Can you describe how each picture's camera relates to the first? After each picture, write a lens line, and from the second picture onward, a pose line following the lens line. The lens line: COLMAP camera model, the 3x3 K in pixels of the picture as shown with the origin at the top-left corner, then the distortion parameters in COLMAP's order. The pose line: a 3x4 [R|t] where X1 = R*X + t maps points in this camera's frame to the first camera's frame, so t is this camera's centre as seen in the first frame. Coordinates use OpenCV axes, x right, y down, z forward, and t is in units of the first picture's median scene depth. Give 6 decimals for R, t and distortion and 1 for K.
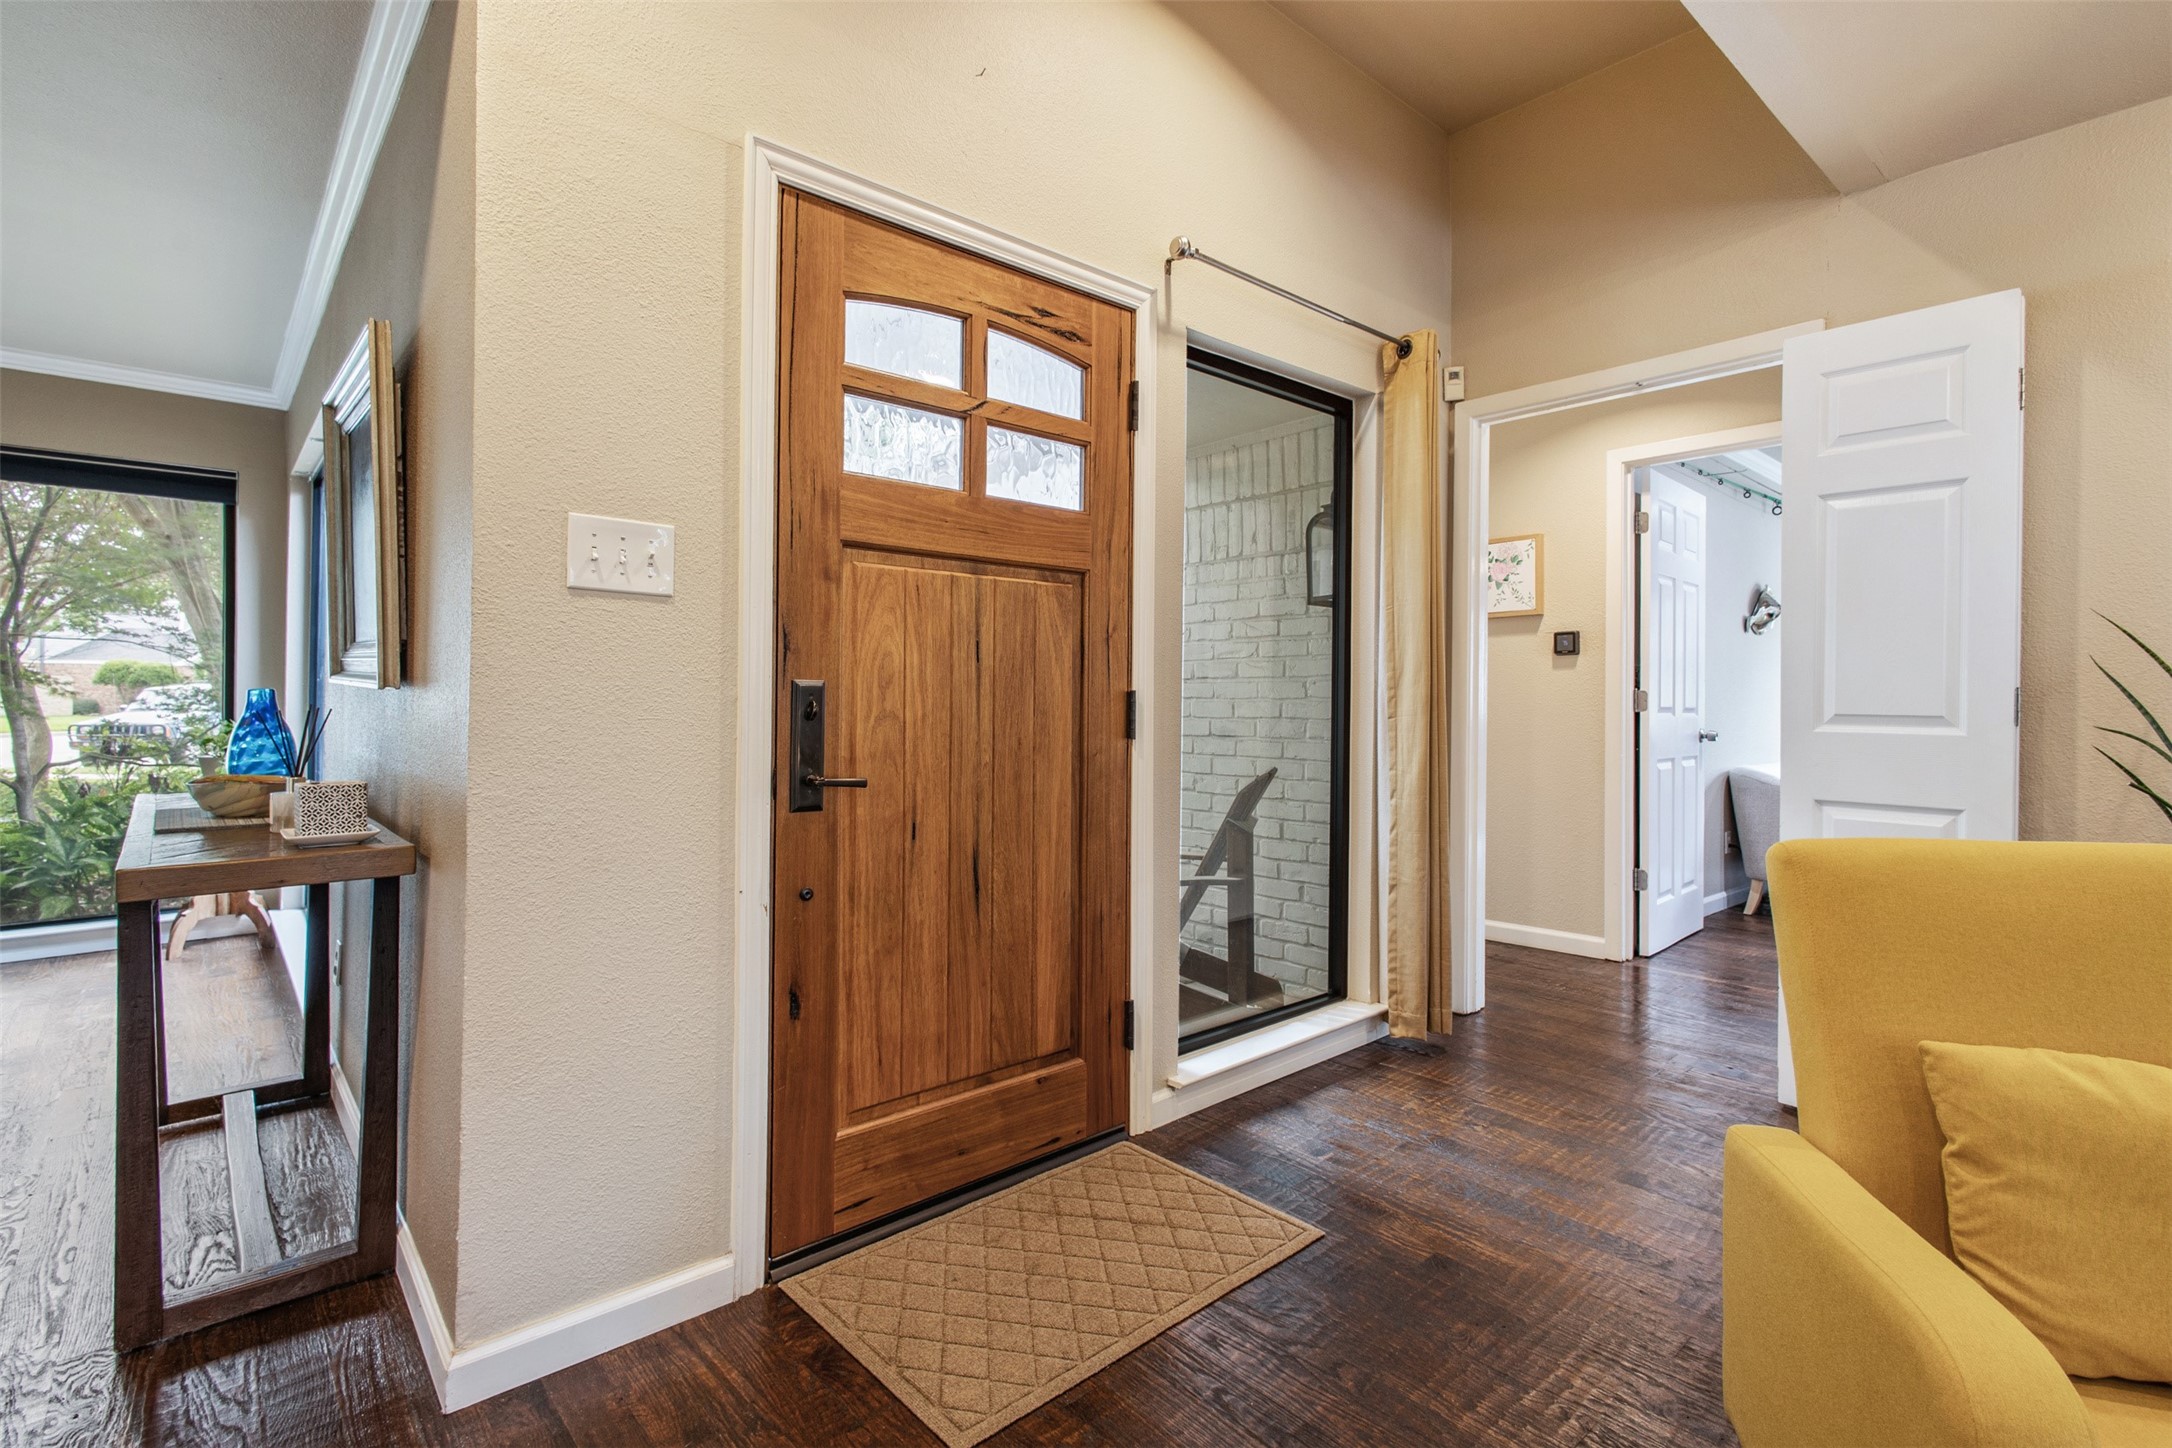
lens RADIAL K [[1018.0, 0, 1087.8], [0, 1018.0, 693.8], [0, 0, 1]] dist [0.000713, 0.000258]
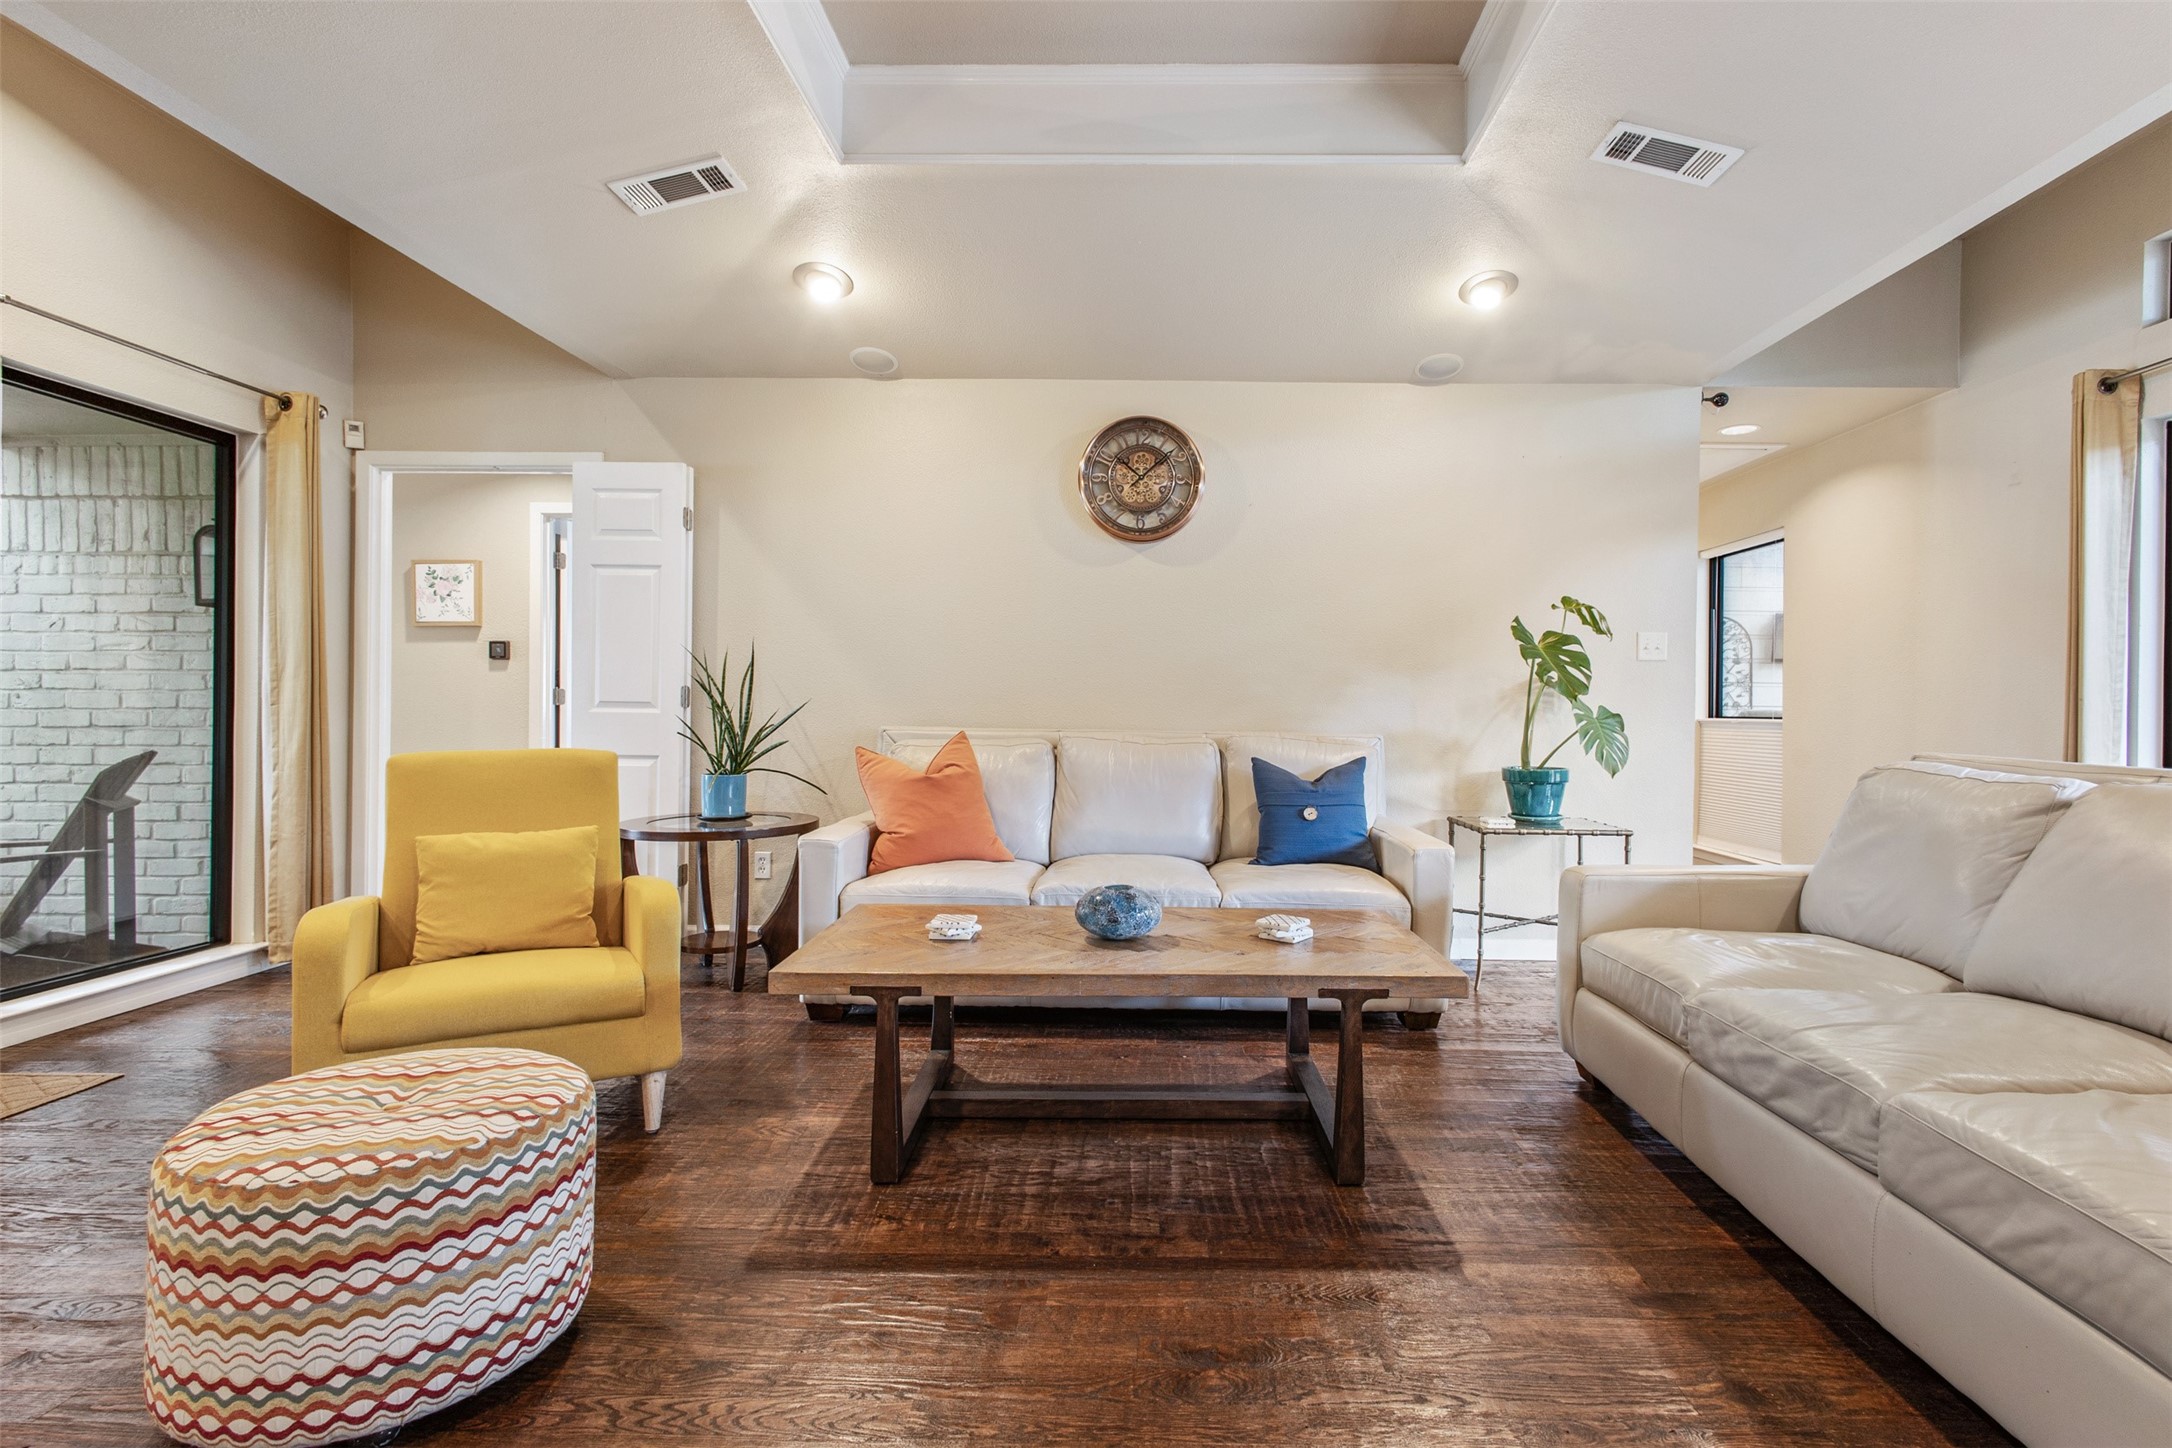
lens RADIAL K [[1012.1, 0, 1106.4], [0, 1012.1, 714.3], [0, 0, 1]] dist [0.004986, 0.000509]
pose [[0.675185, -0.002456, 0.737645, 0.071622], [-0.007590, 0.999918, 0.010276, 0.014582], [-0.737610, -0.012537, 0.675111, -0.533945]]
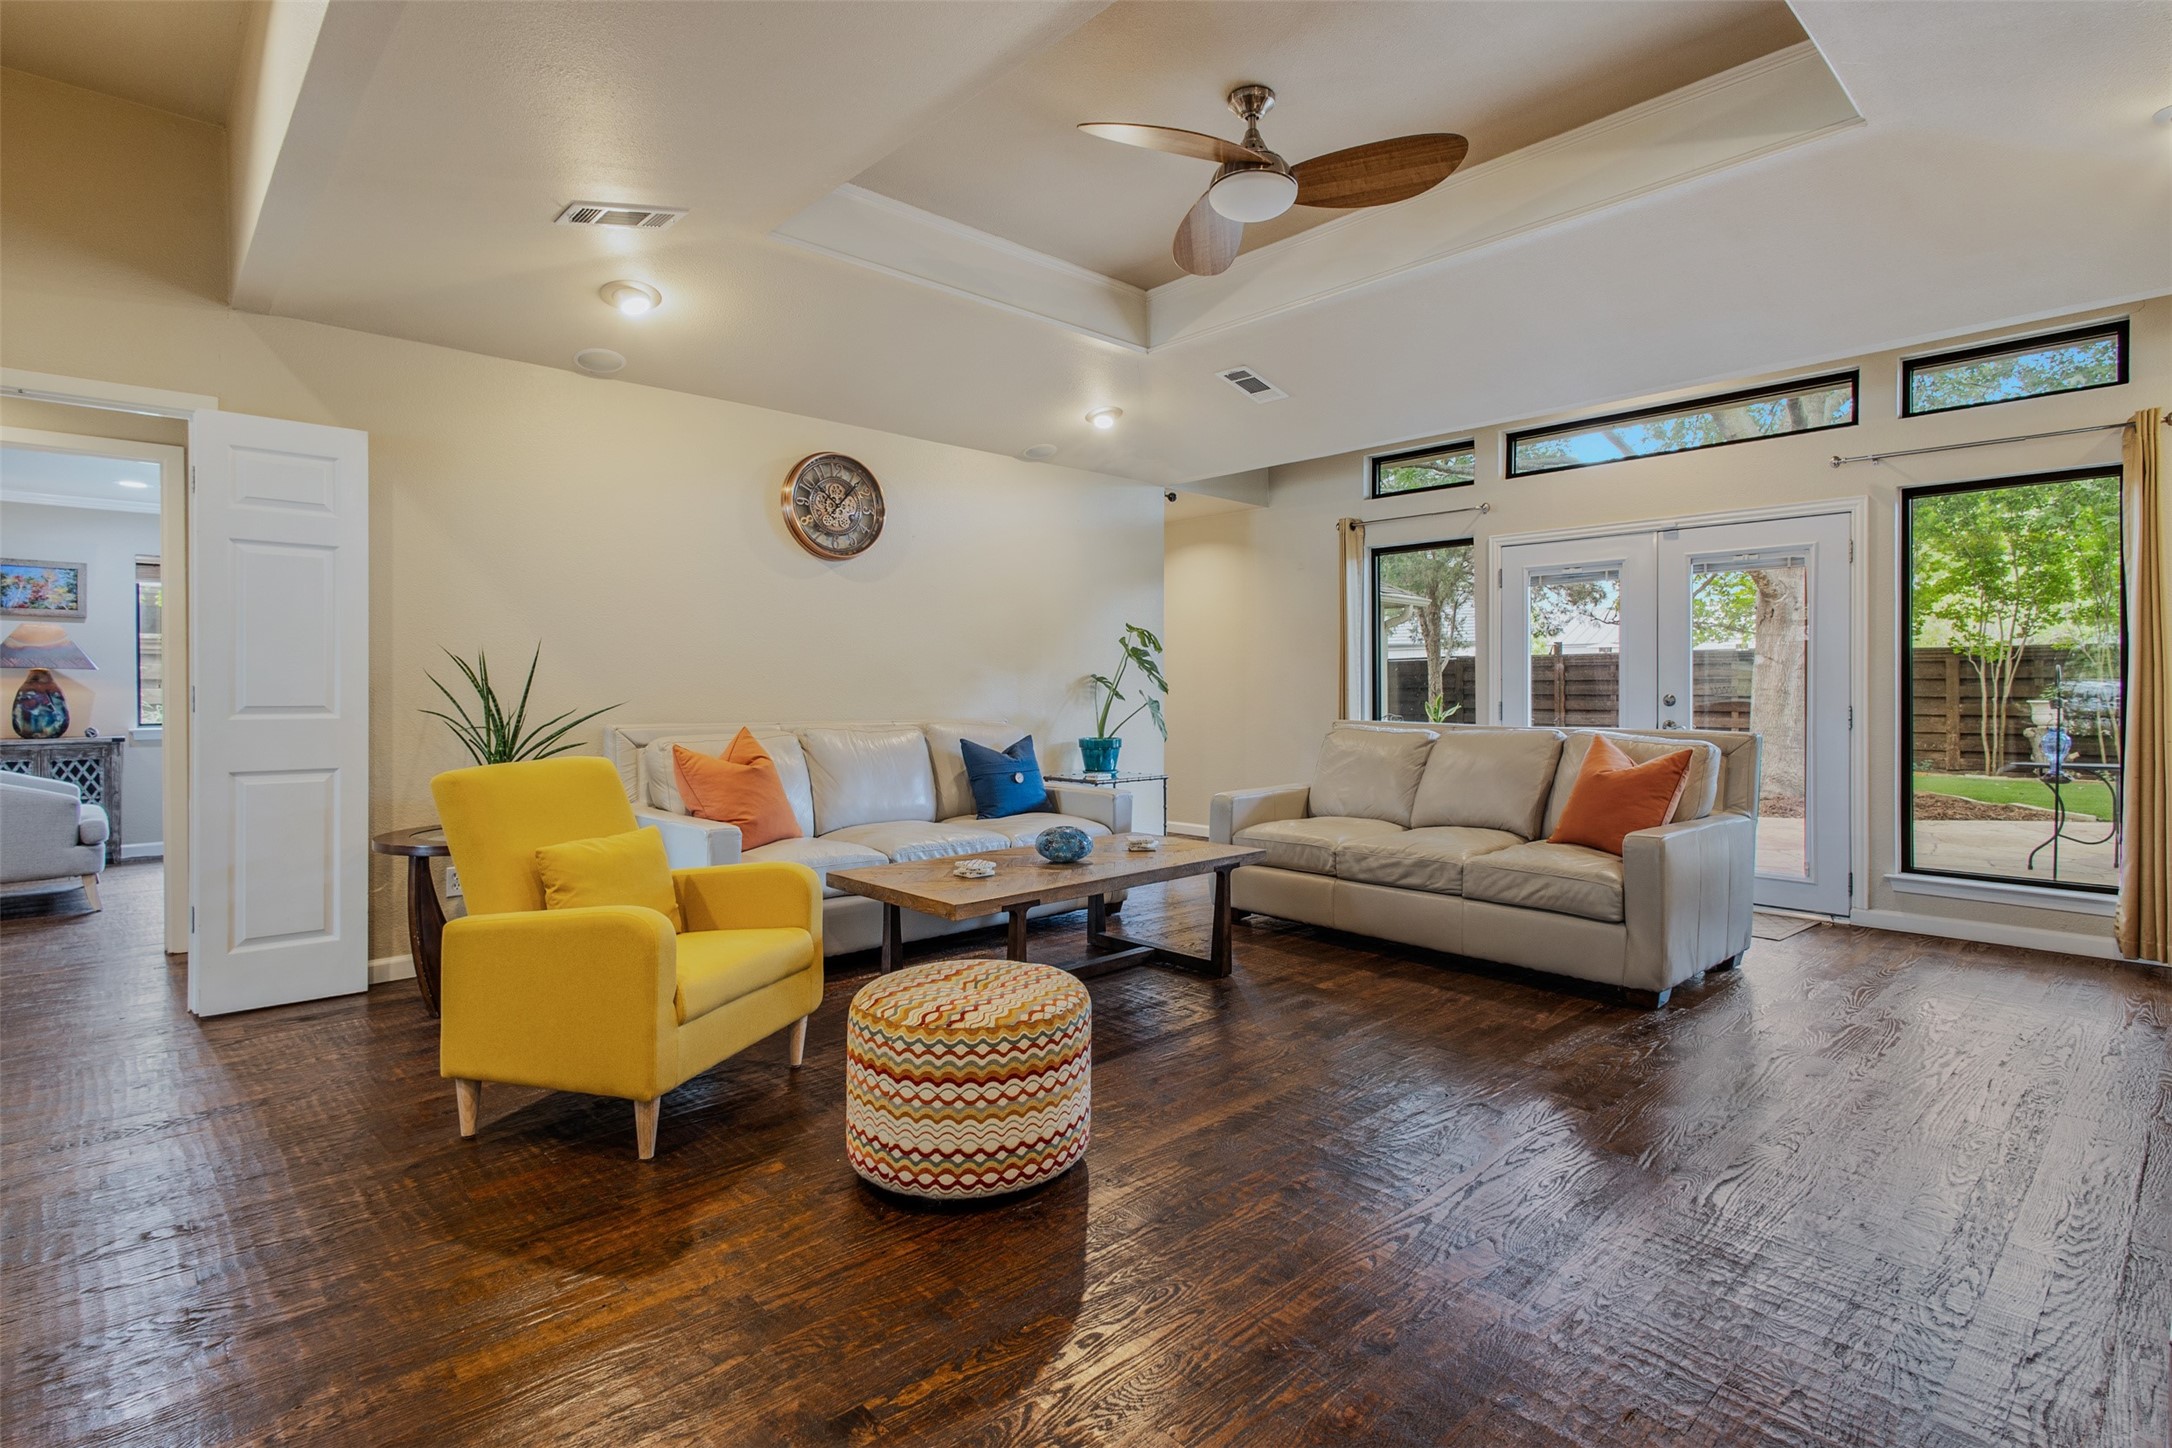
lens RADIAL K [[1038.4, 0, 1082.7], [0, 1038.4, 700.9], [0, 0, 1]] dist [0.003246, 0.000460]
pose [[-0.003690, -0.018424, 0.999823, -0.494014], [-0.001123, 0.999830, 0.018420, -0.010432], [-0.999993, -0.001055, -0.003710, -0.067673]]
